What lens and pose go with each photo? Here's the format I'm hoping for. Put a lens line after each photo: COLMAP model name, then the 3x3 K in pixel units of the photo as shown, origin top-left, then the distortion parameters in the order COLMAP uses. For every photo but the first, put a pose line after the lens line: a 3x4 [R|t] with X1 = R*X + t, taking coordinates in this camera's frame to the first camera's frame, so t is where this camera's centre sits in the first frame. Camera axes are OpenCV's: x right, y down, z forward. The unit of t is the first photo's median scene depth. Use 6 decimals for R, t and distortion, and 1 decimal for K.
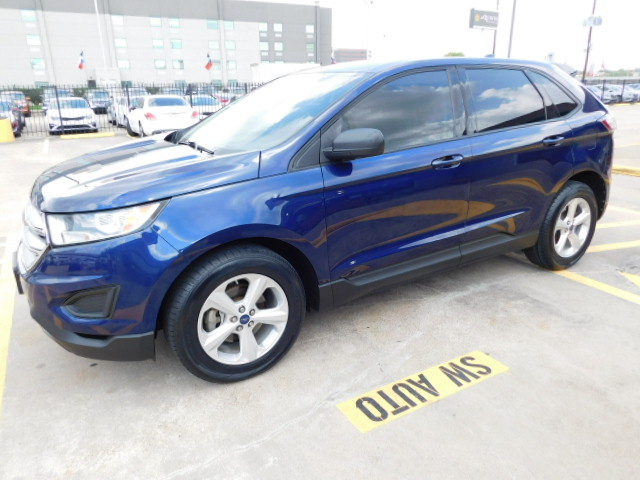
lens RADIAL K [[487.6, 0, 305.7], [0, 487.6, 225.9], [0, 0, 1]] dist [0.000362, 0.000379]
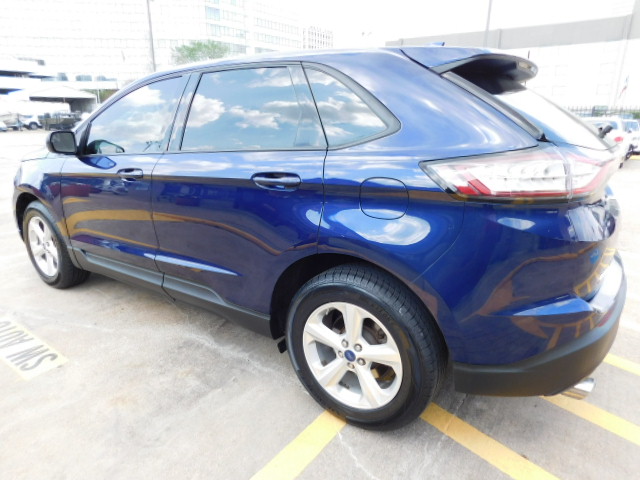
lens RADIAL K [[423.7, 0, 330.6], [0, 423.7, 233.4], [0, 0, 1]] dist [-0.062477, 0.049324]
pose [[0.425810, 0.268618, -0.864020, 1.104857], [-0.262114, 0.950590, 0.166356, -0.241711], [0.866015, 0.155636, 0.475179, 0.908078]]
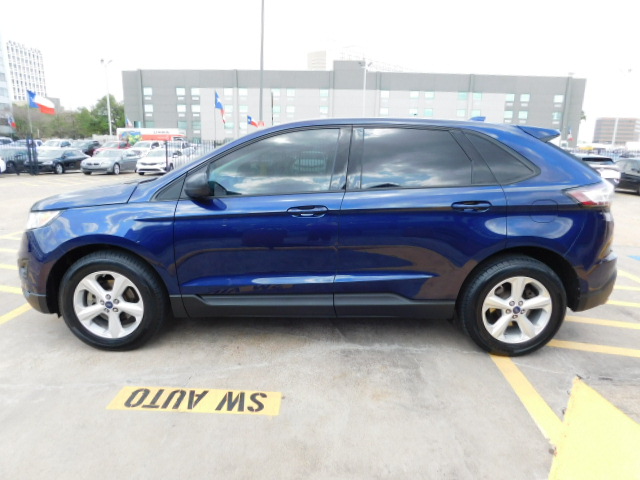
lens RADIAL K [[423.7, 0, 313.9], [0, 423.7, 228.3], [0, 0, 1]] dist [-0.062477, 0.049324]
pose [[0.853156, 0.132590, -0.504523, 0.726787], [-0.176806, 0.983410, -0.040539, -0.056656], [0.490779, 0.123789, 0.862446, 0.196806]]
